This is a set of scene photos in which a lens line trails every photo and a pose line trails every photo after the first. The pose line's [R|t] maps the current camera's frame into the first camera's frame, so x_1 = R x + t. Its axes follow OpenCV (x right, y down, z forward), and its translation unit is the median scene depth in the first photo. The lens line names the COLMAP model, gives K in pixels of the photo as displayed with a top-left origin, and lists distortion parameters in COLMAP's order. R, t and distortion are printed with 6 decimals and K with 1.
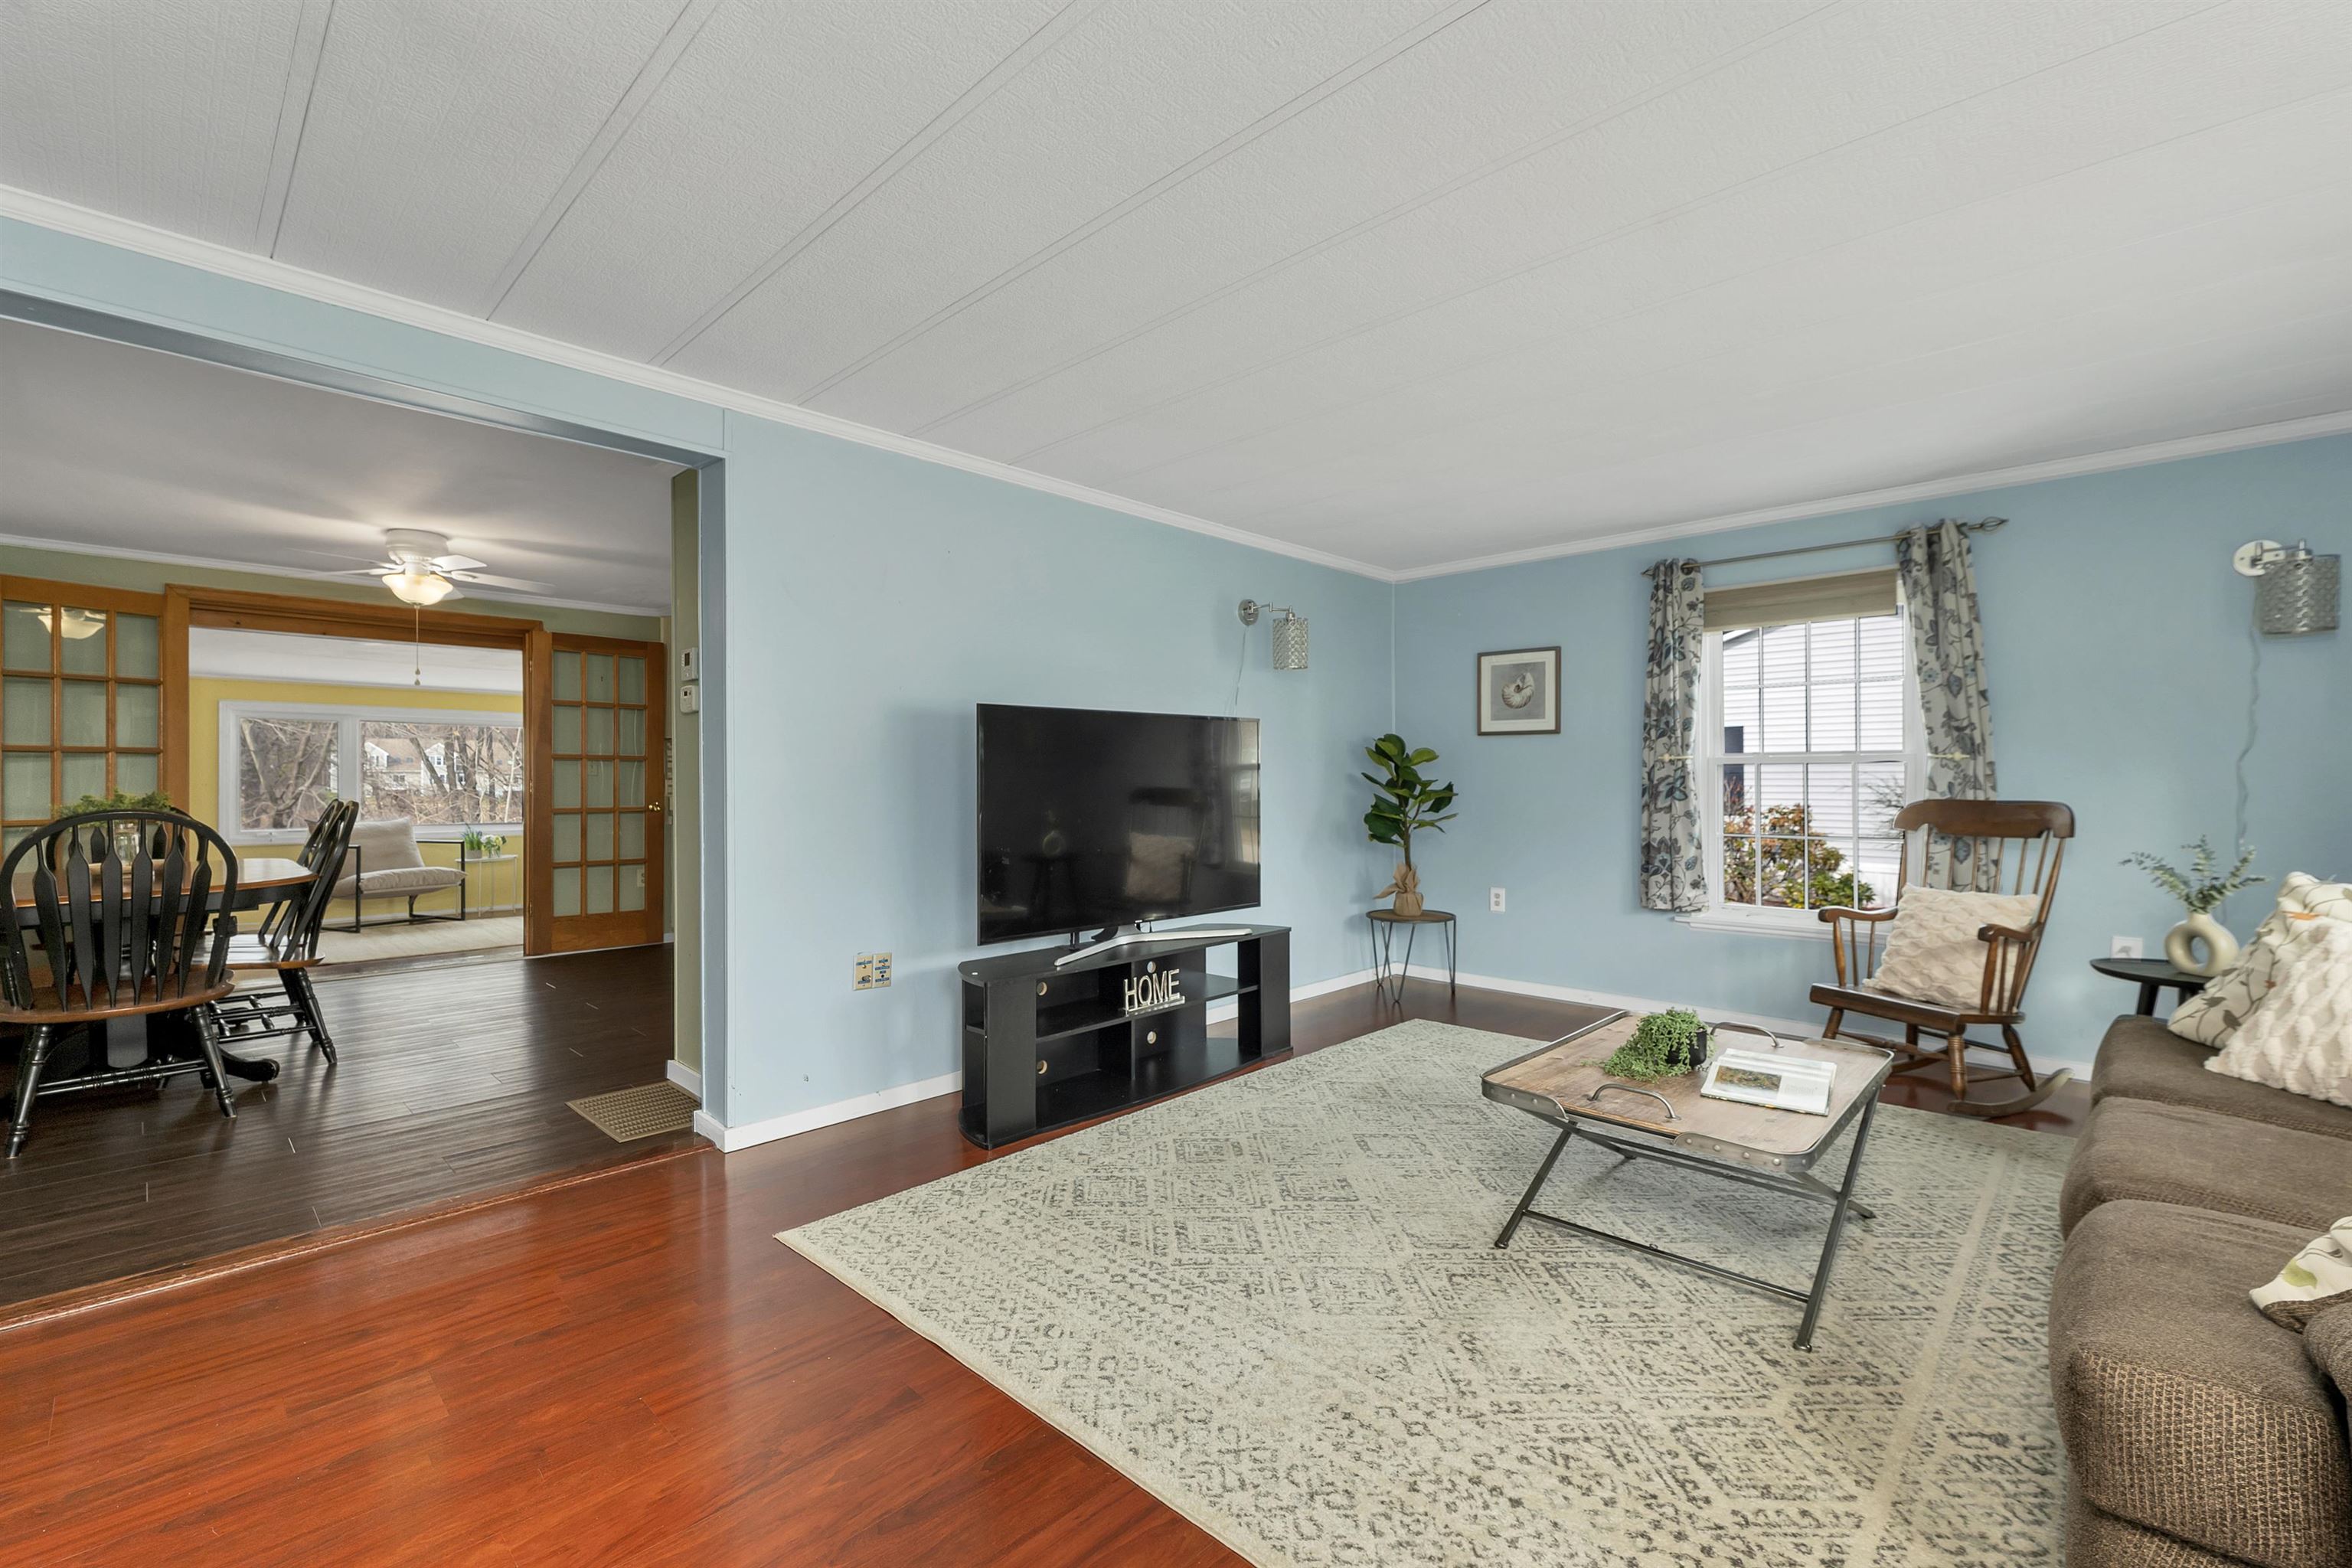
lens RADIAL K [[979.4, 0, 1170.6], [0, 979.4, 786.7], [0, 0, 1]] dist [0.002815, 0.000377]
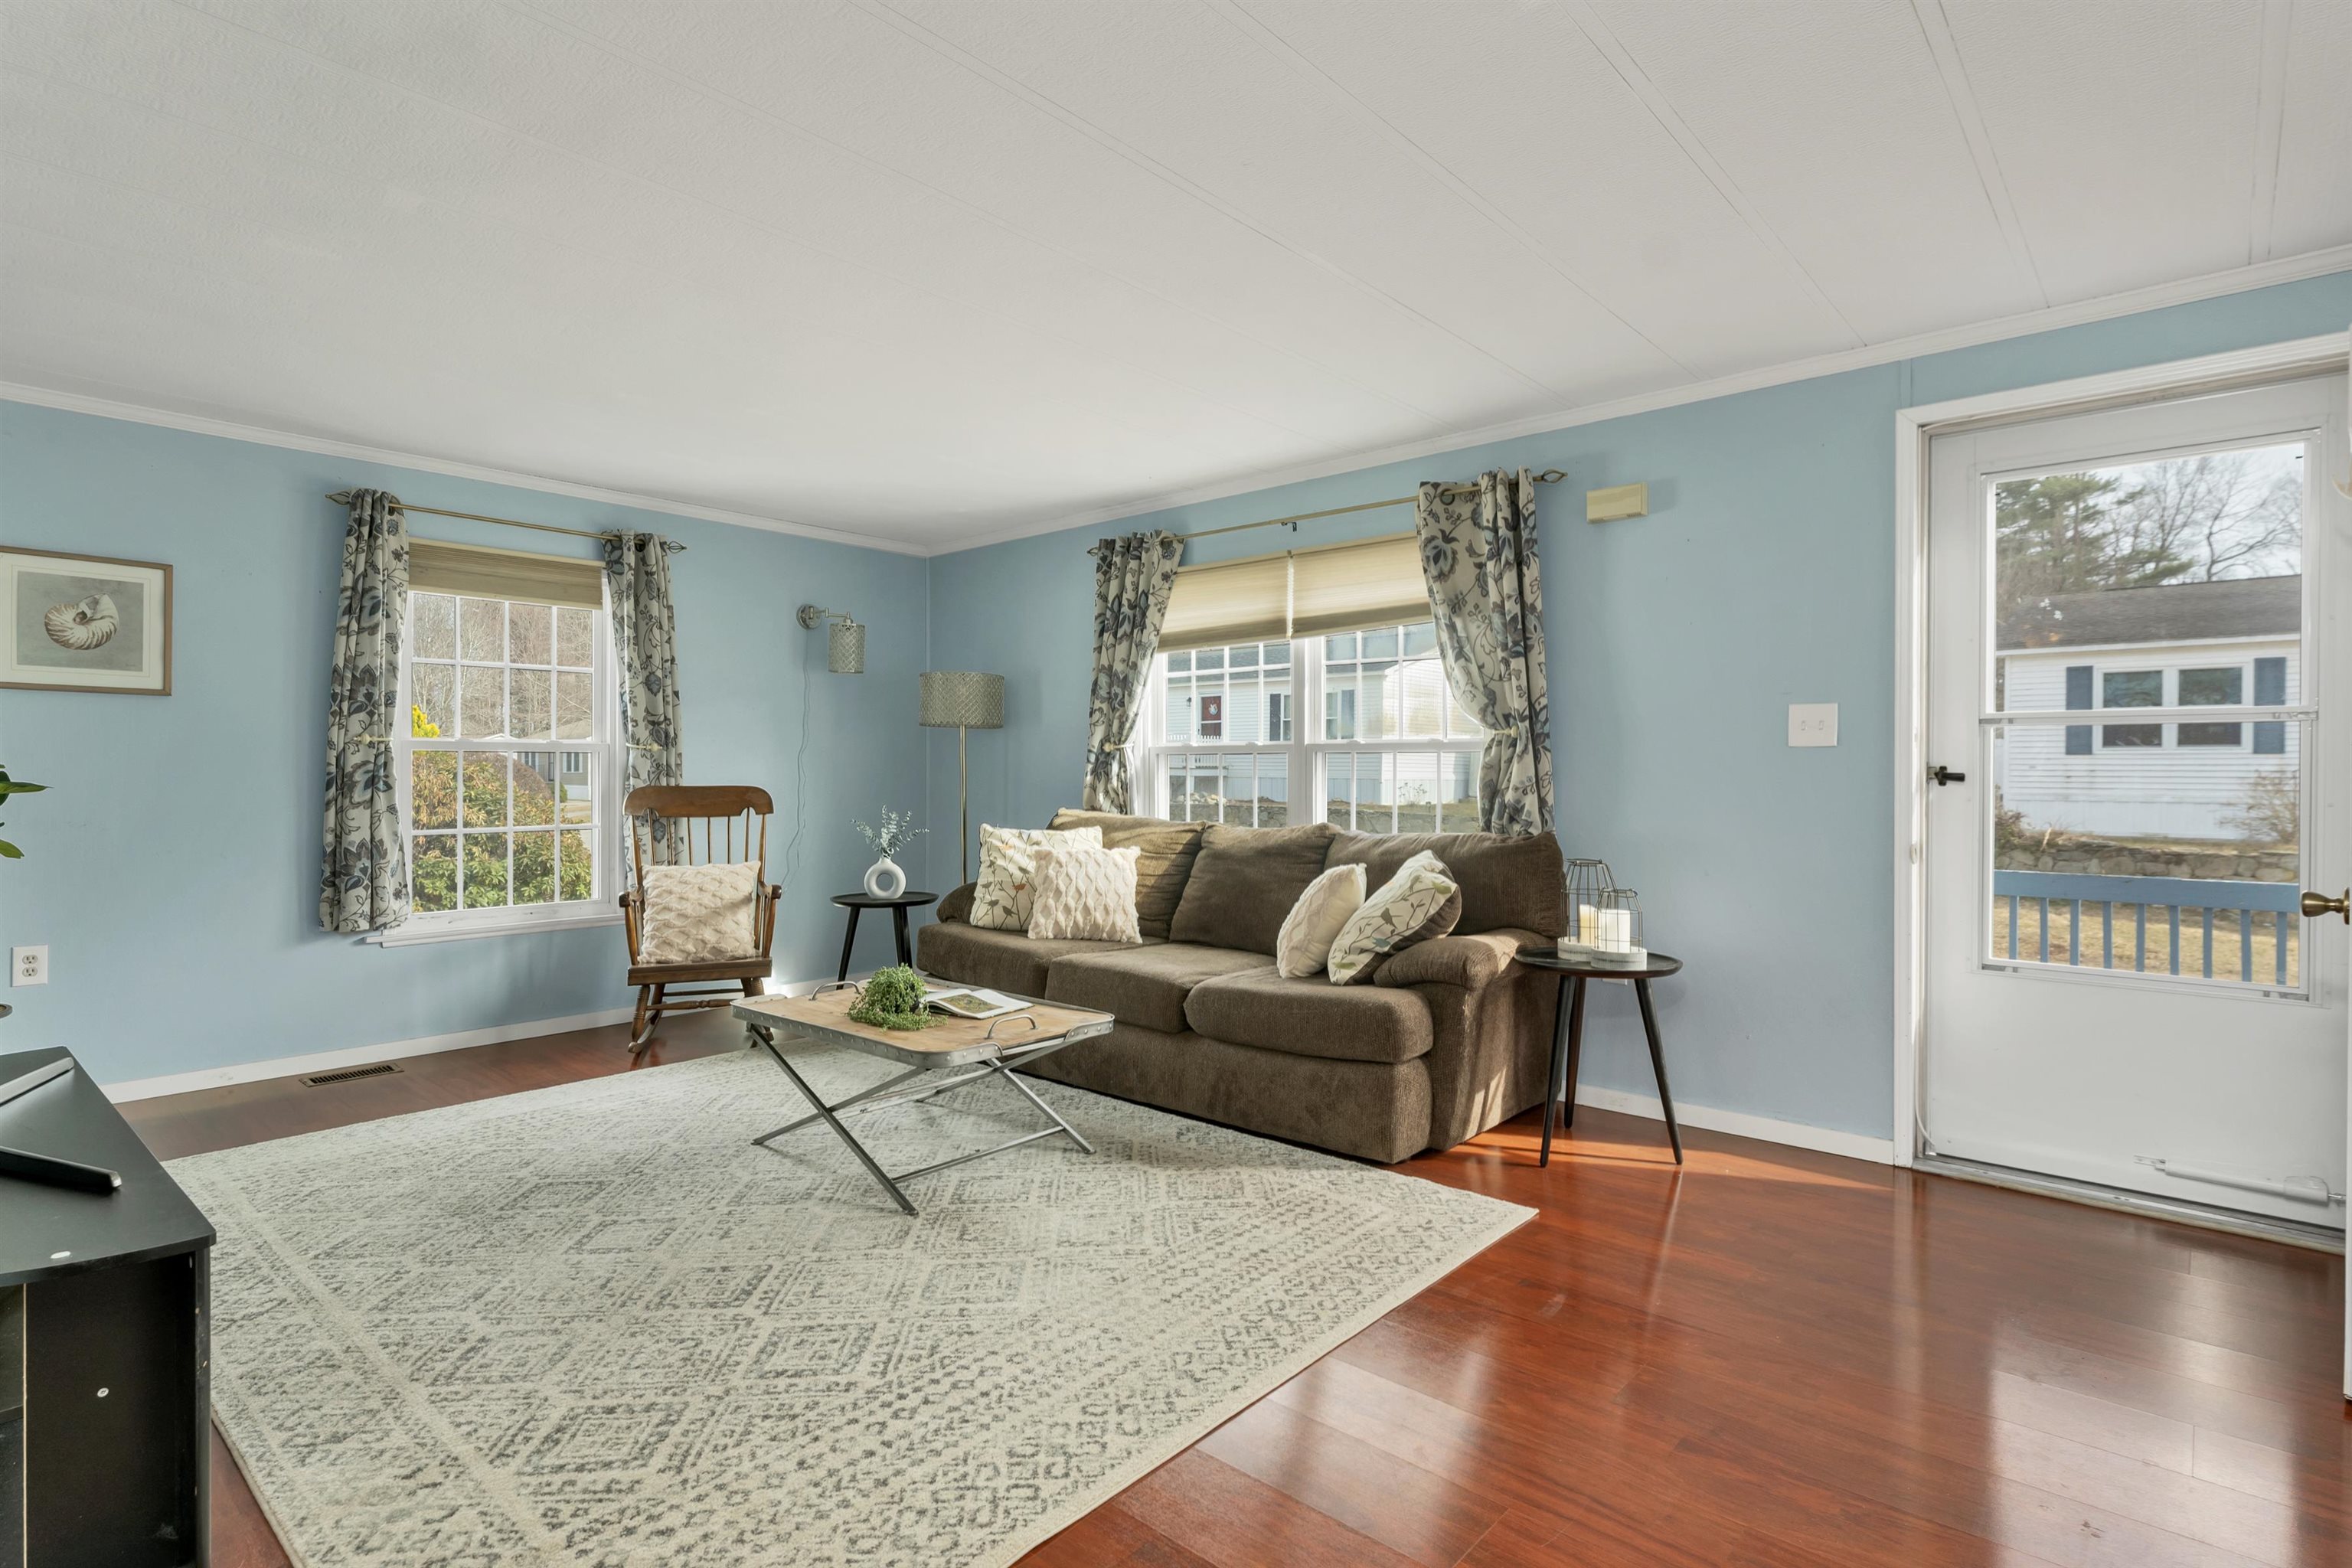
lens RADIAL K [[1152.9, 0, 1166.2], [0, 1152.9, 775.8], [0, 0, 1]] dist [-0.001238, 0.000019]
pose [[-0.025435, -0.001555, 0.999675, -0.511858], [0.002712, 0.999995, 0.001624, 0.000736], [-0.999673, 0.002752, -0.025430, 0.435464]]
